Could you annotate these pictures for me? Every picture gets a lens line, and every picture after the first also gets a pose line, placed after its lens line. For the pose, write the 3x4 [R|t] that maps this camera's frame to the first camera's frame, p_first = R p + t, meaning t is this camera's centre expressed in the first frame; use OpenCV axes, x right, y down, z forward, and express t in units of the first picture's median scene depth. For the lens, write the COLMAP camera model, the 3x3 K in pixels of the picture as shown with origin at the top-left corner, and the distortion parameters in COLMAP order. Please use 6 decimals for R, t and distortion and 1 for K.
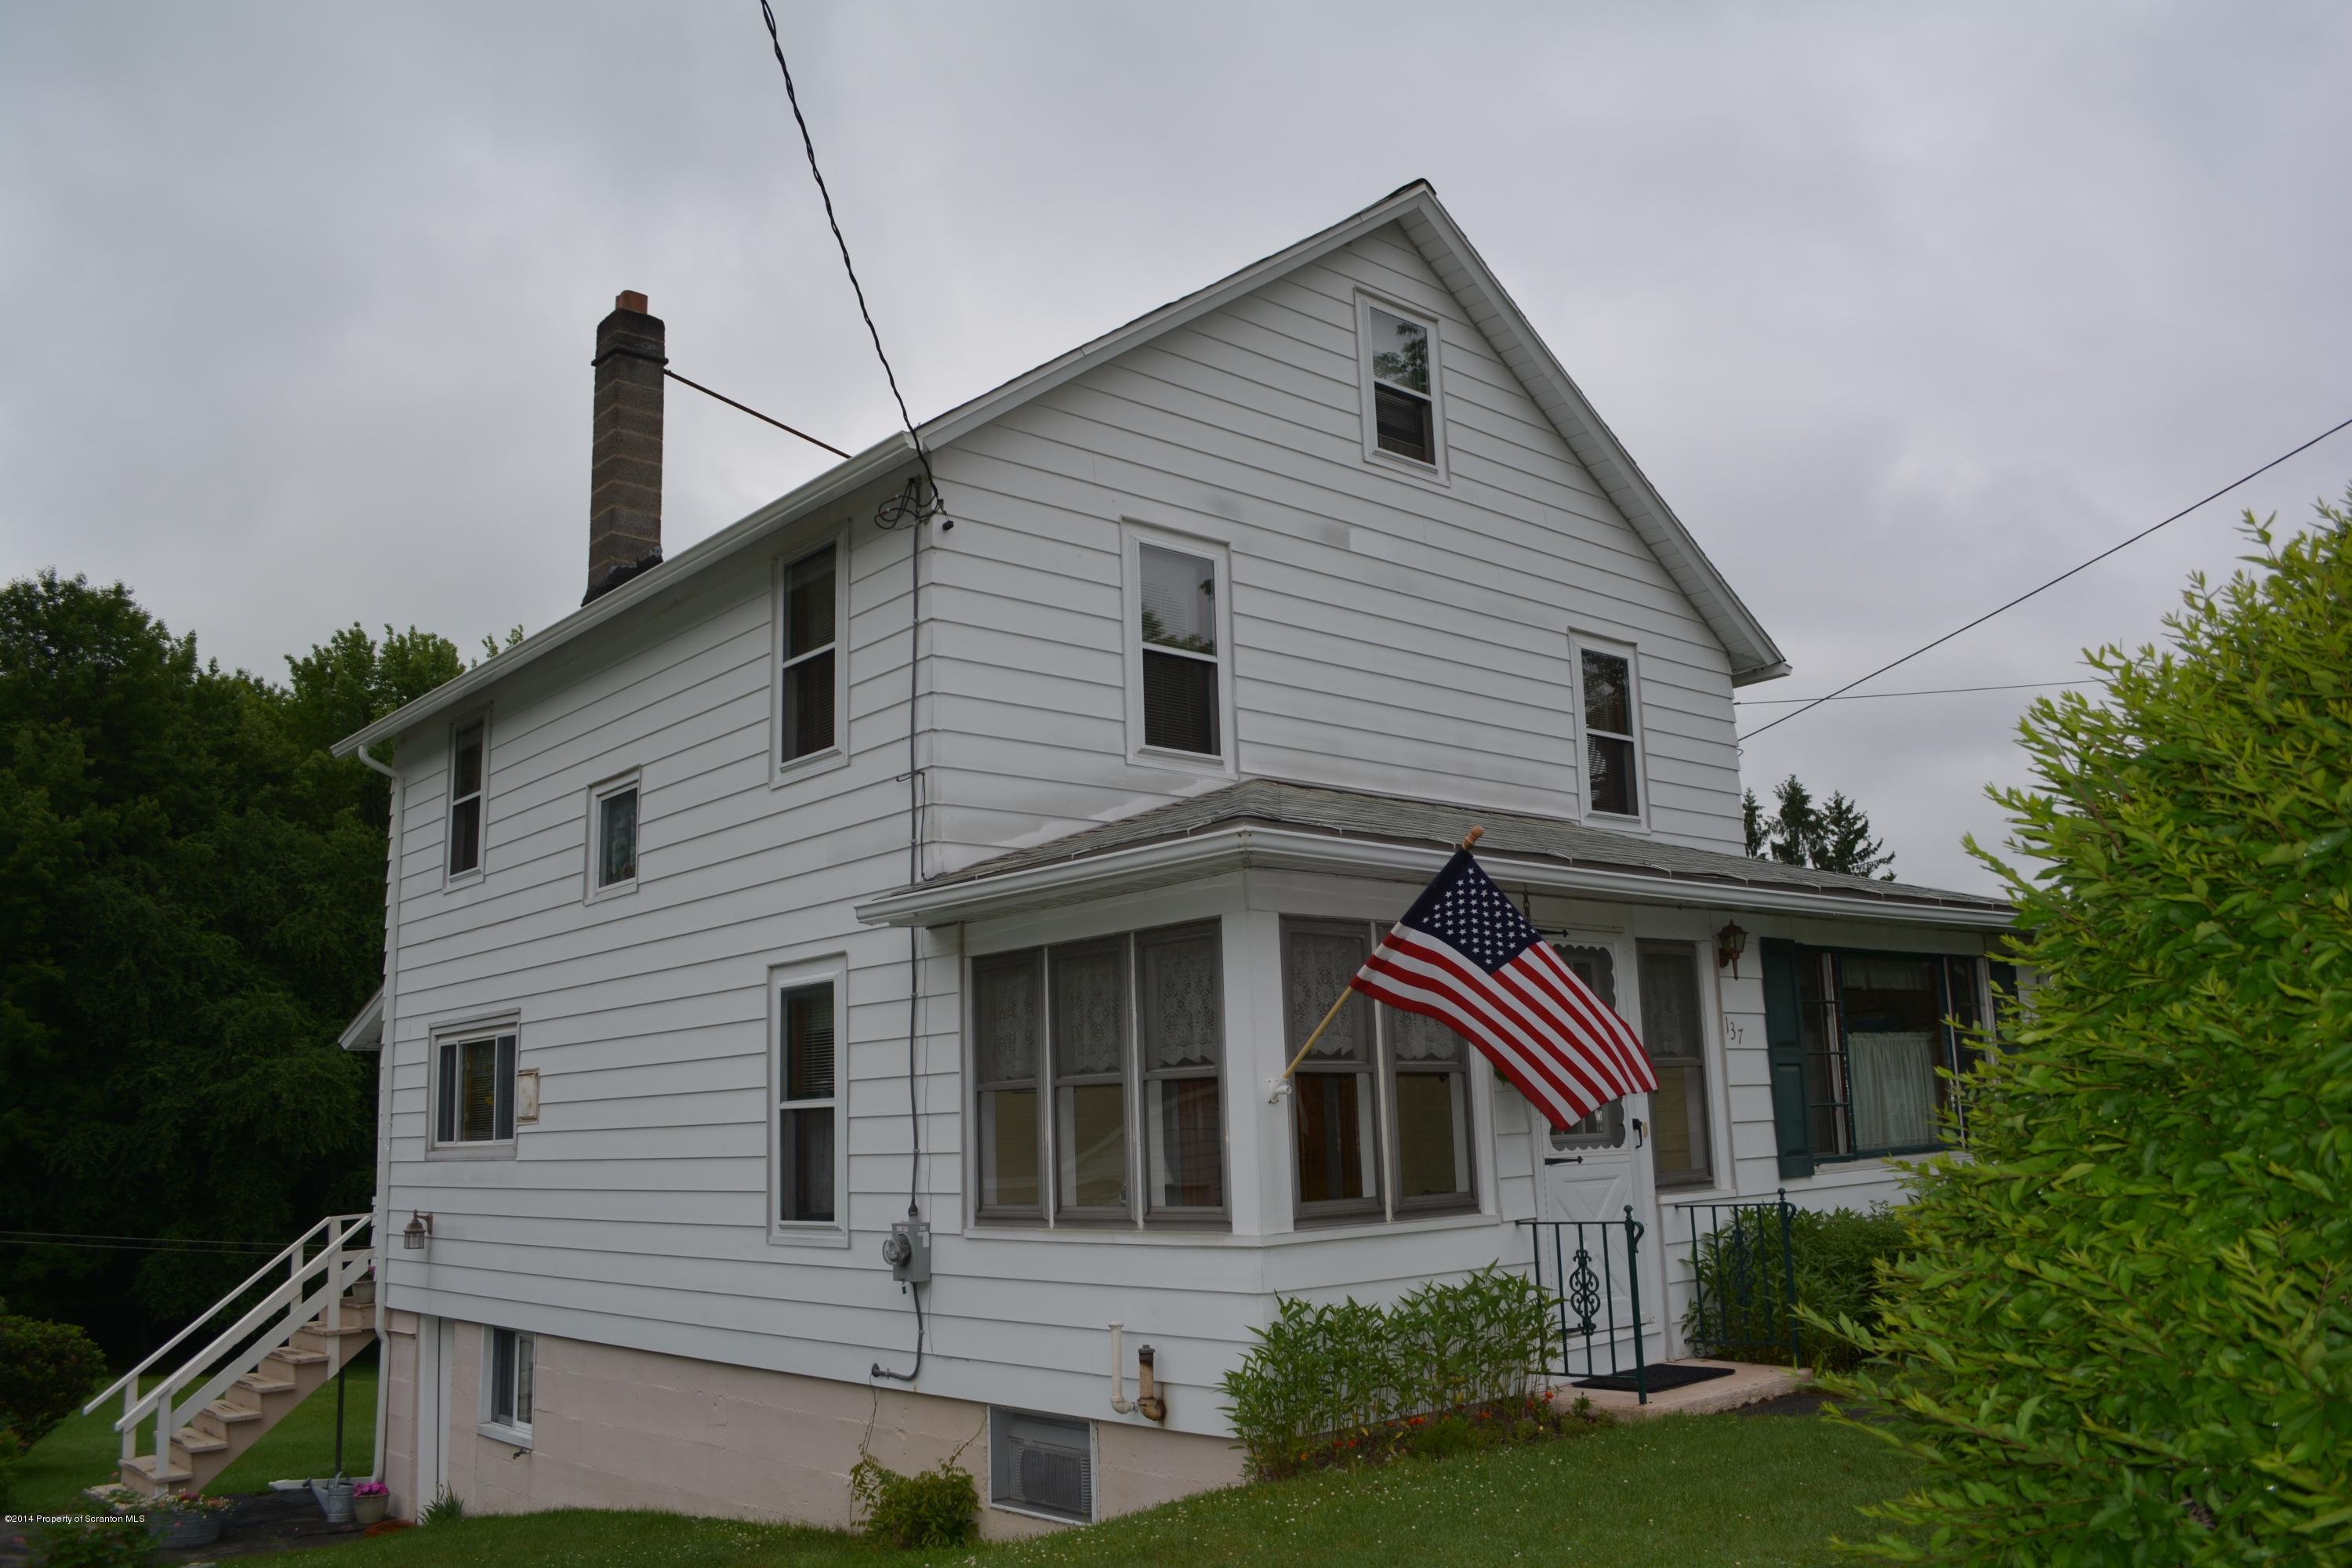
lens RADIAL K [[1852.0, 0, 1182.0], [0, 1852.0, 777.7], [0, 0, 1]] dist [-0.077144, 0.005071]
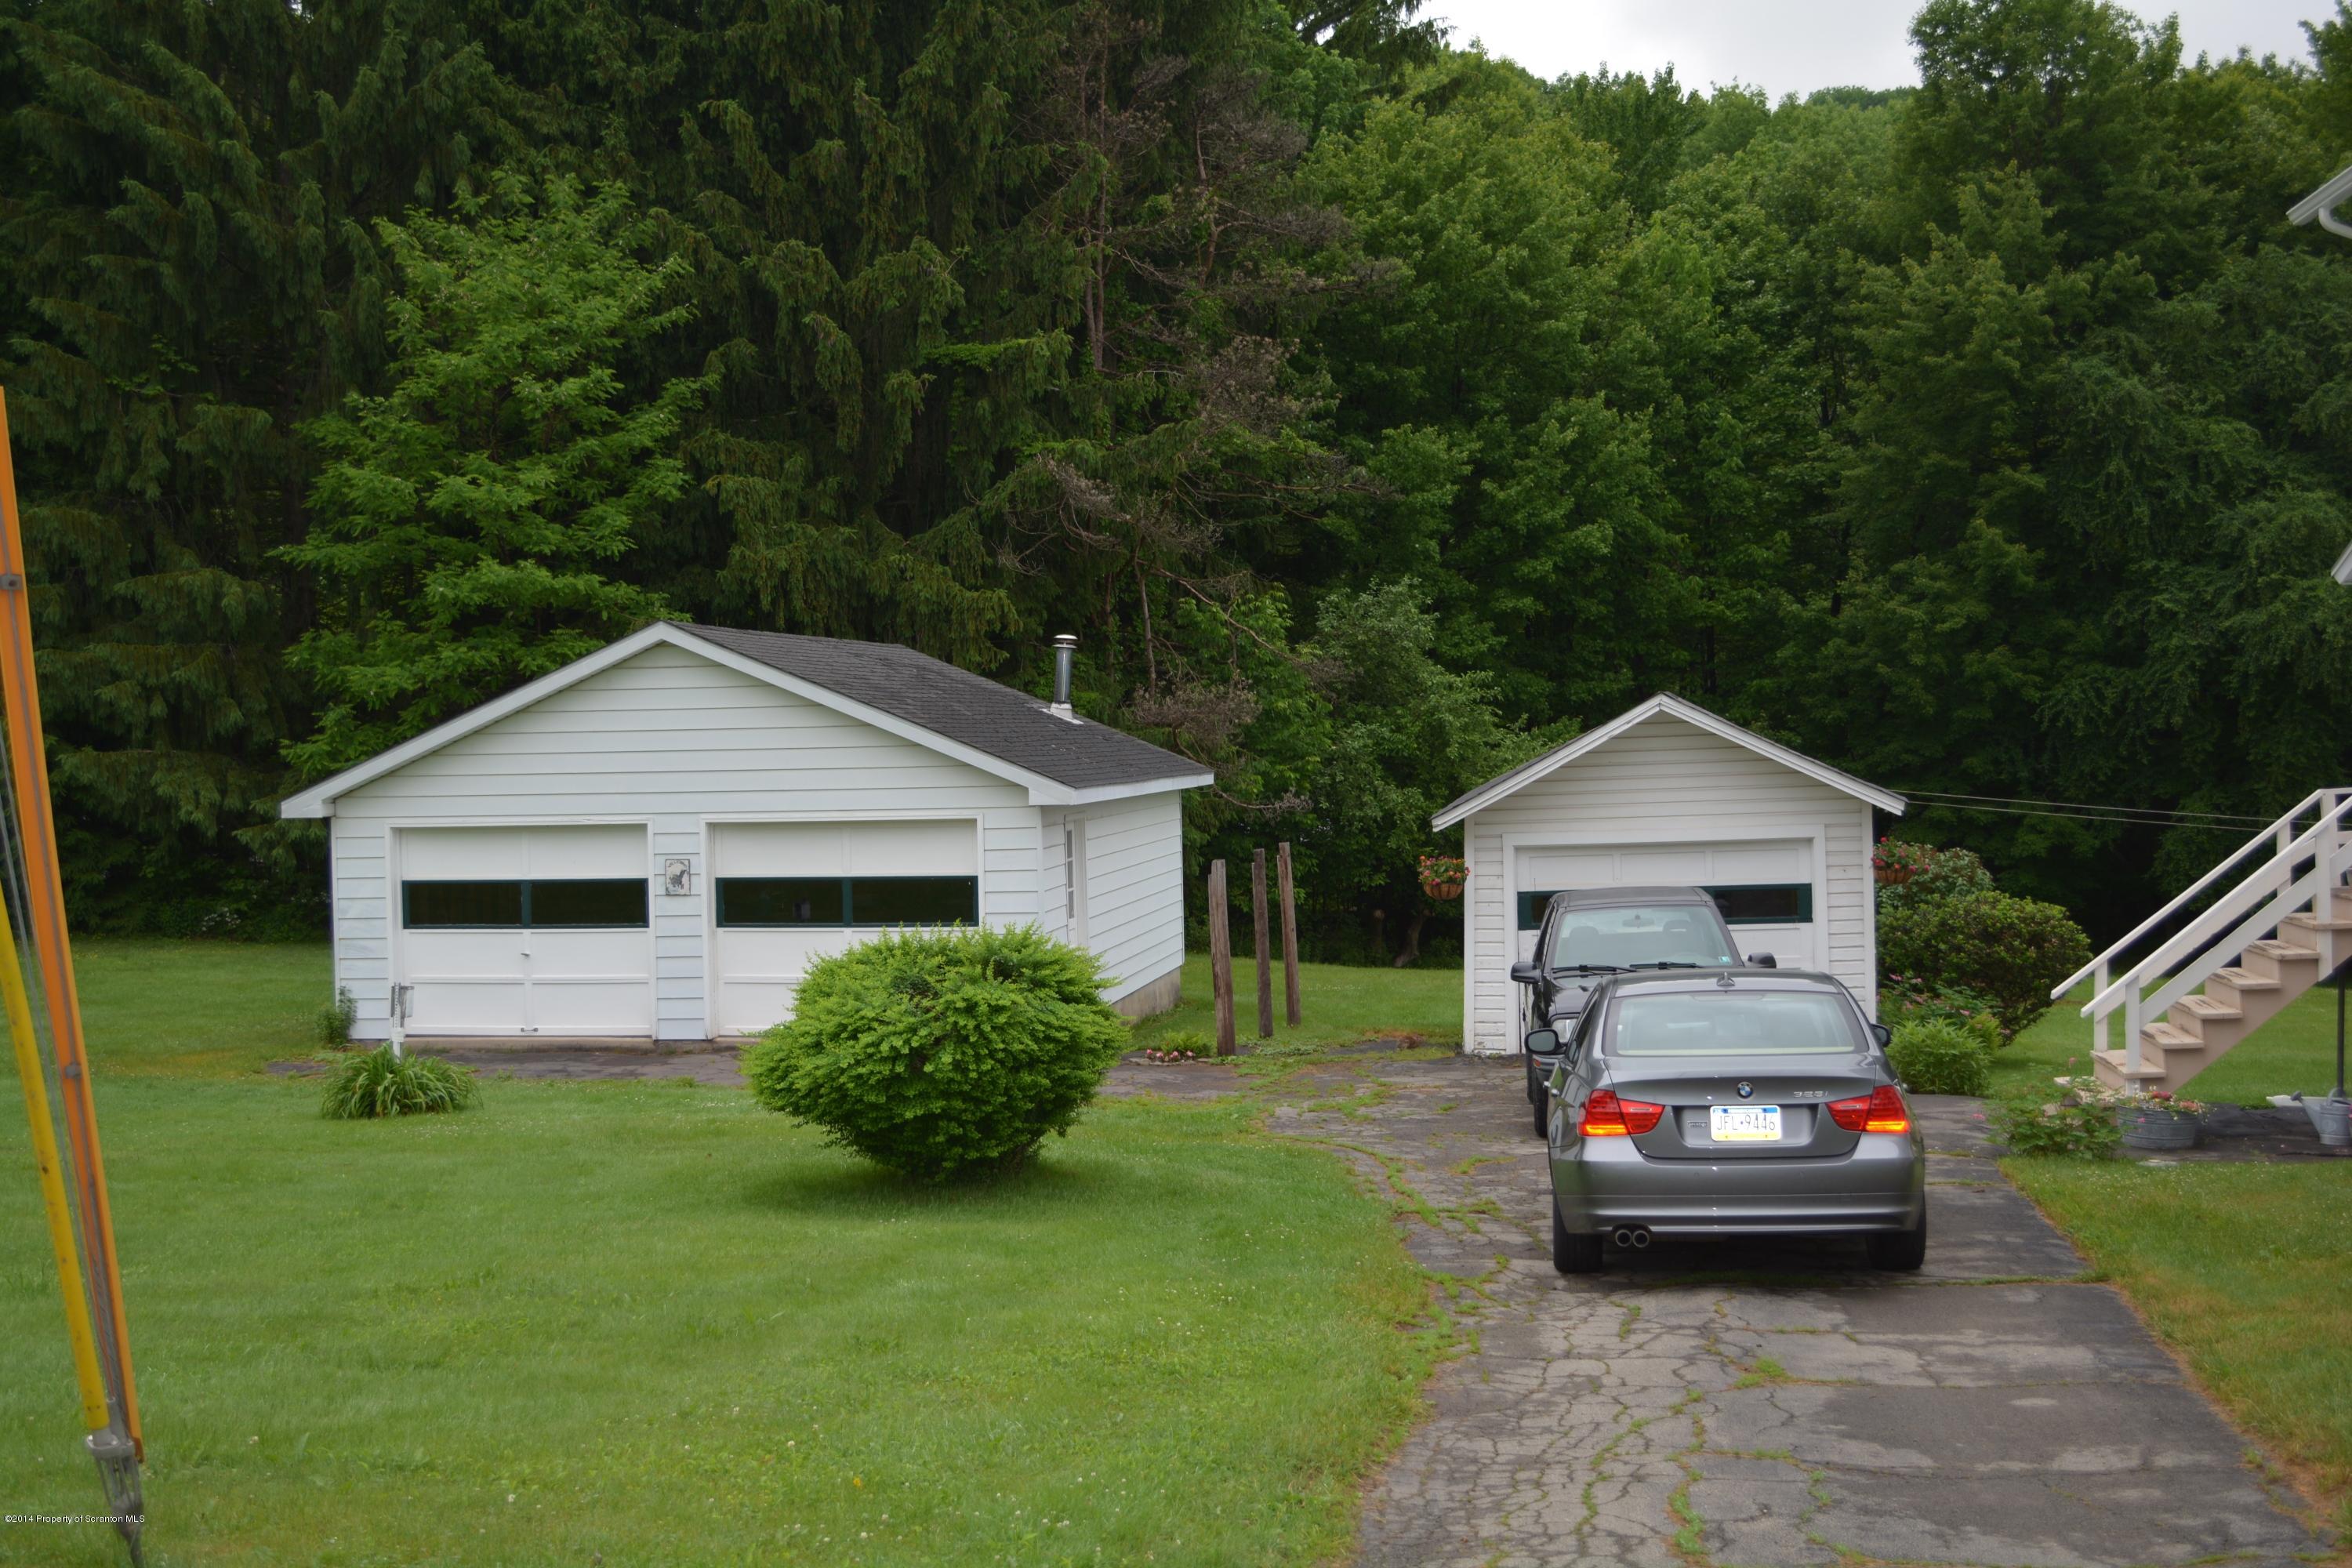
lens RADIAL K [[2670.3, 0, 1209.4], [0, 2670.3, 749.3], [0, 0, 1]] dist [-0.004651, -0.046201]
pose [[0.646721, 0.032884, -0.762018, 0.143853], [0.136736, 0.977886, 0.158247, -0.041752], [0.750370, -0.206537, 0.627923, -0.154931]]
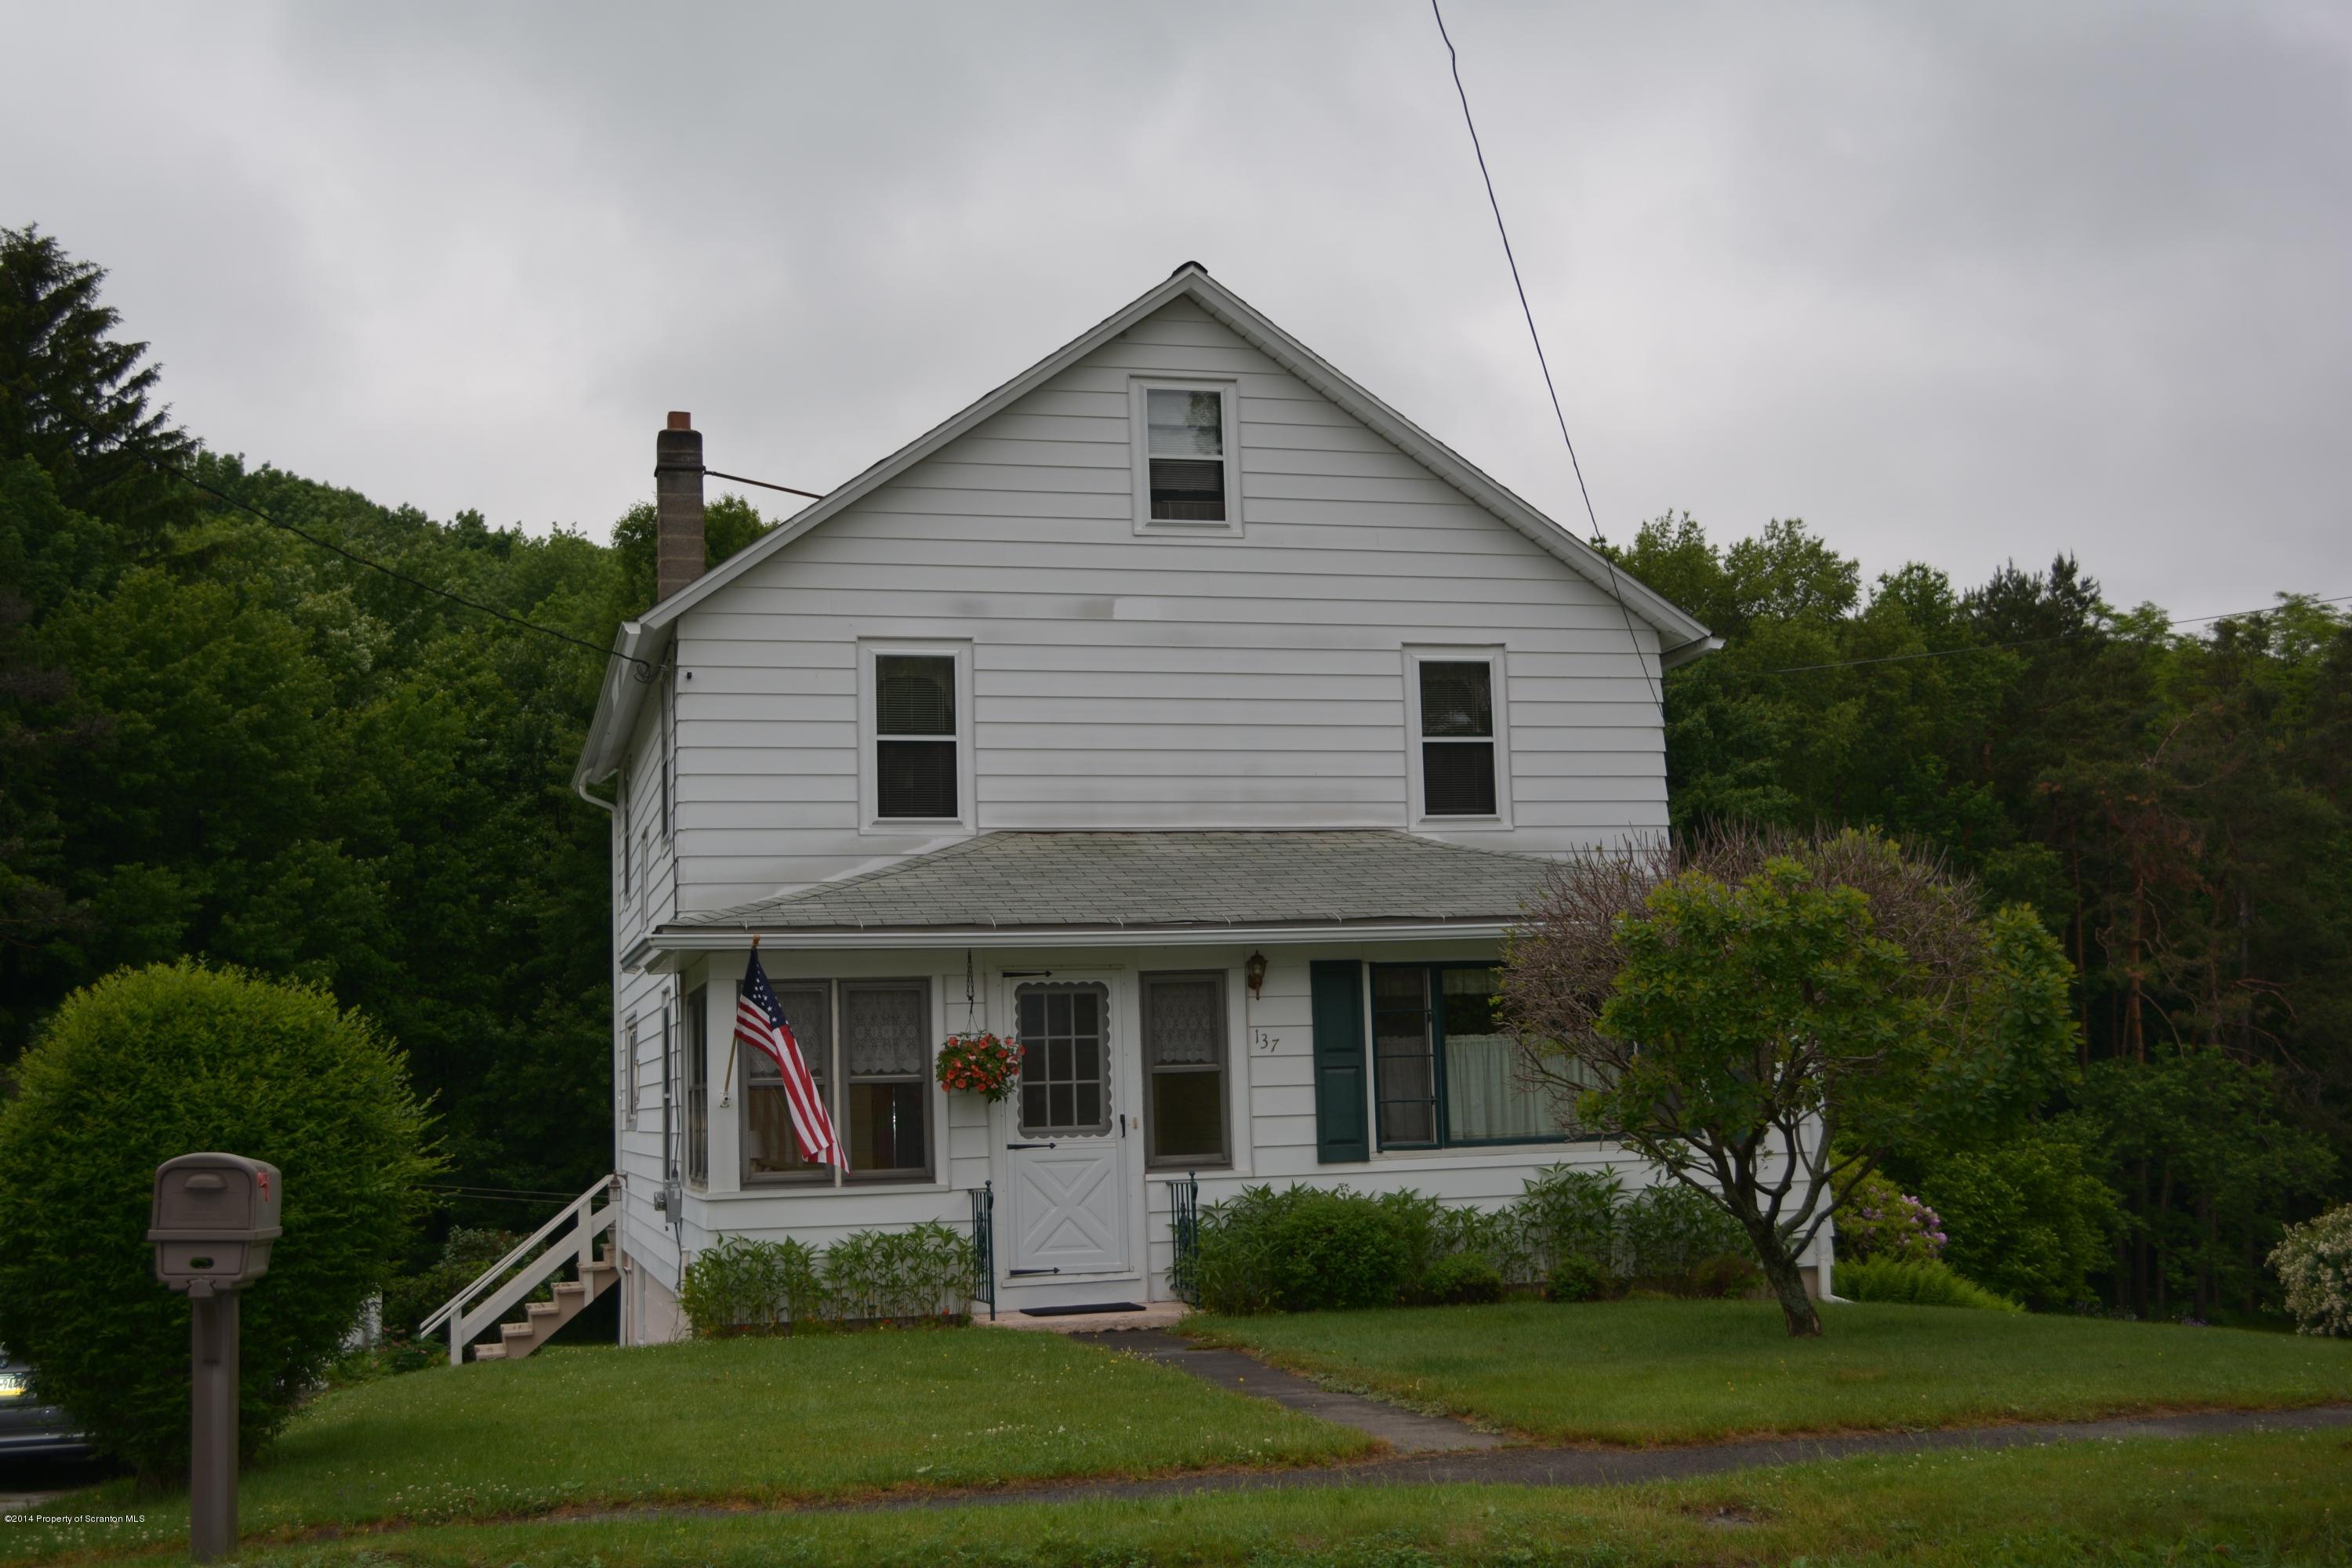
lens RADIAL K [[2632.8, 0, 1168.4], [0, 2632.8, 773.3], [0, 0, 1]] dist [-0.049861, -0.012619]
pose [[0.891551, -0.050814, -0.450061, 0.646325], [0.086927, 0.994411, 0.059923, -0.092306], [0.444500, -0.092547, 0.890985, -0.349725]]
